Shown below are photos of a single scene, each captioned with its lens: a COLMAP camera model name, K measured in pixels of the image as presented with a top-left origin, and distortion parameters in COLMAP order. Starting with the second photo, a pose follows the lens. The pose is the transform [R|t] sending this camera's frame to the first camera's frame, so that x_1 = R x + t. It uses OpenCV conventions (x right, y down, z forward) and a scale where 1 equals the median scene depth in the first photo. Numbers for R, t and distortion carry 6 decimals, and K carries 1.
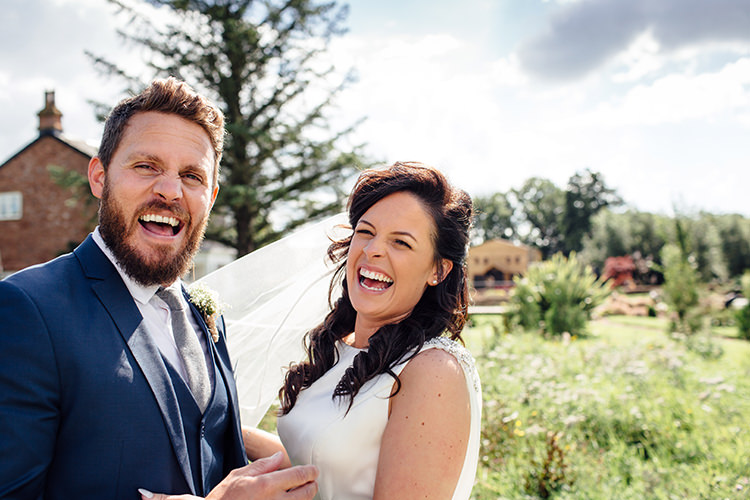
lens RADIAL K [[761.0, 0, 374.5], [0, 761.0, 251.9], [0, 0, 1]] dist [-0.009097, 0.000000]
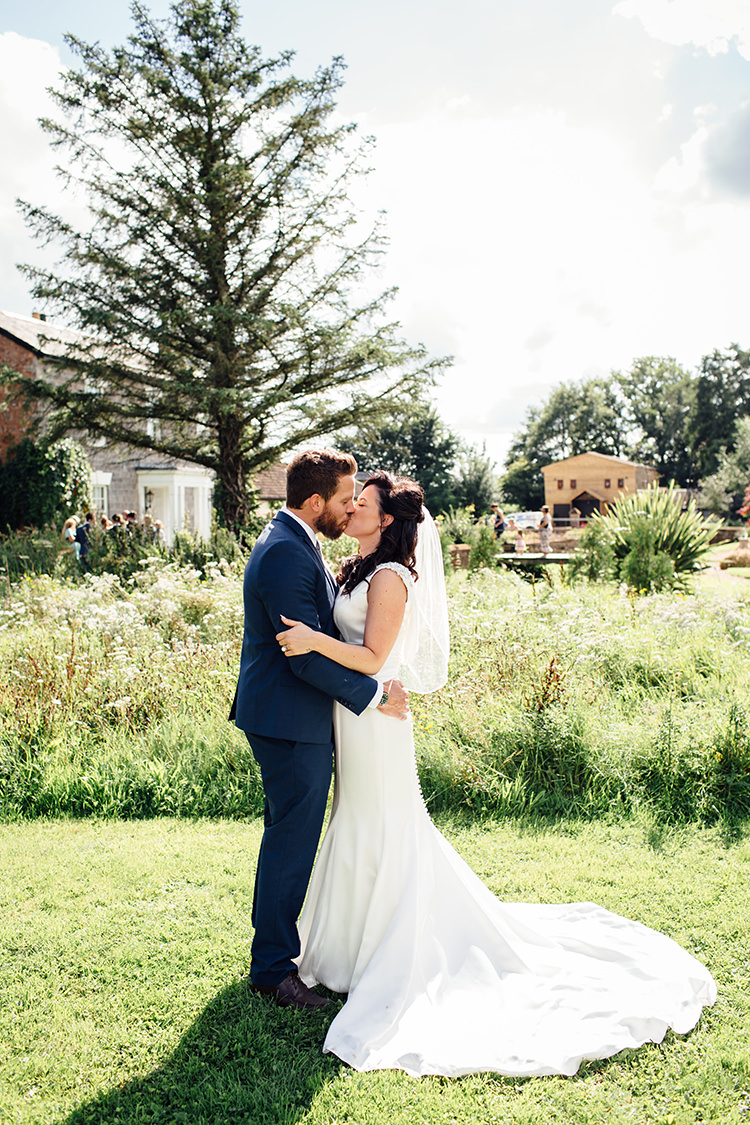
lens RADIAL K [[1141.5, 0, 375.0], [0, 1141.5, 562.7], [0, 0, 1]] dist [-0.009097, 0.000000]
pose [[0.999523, 0.012725, -0.028141, 0.002243], [-0.010352, 0.996504, 0.082904, -0.007567], [0.029098, -0.082573, 0.996160, -0.109074]]
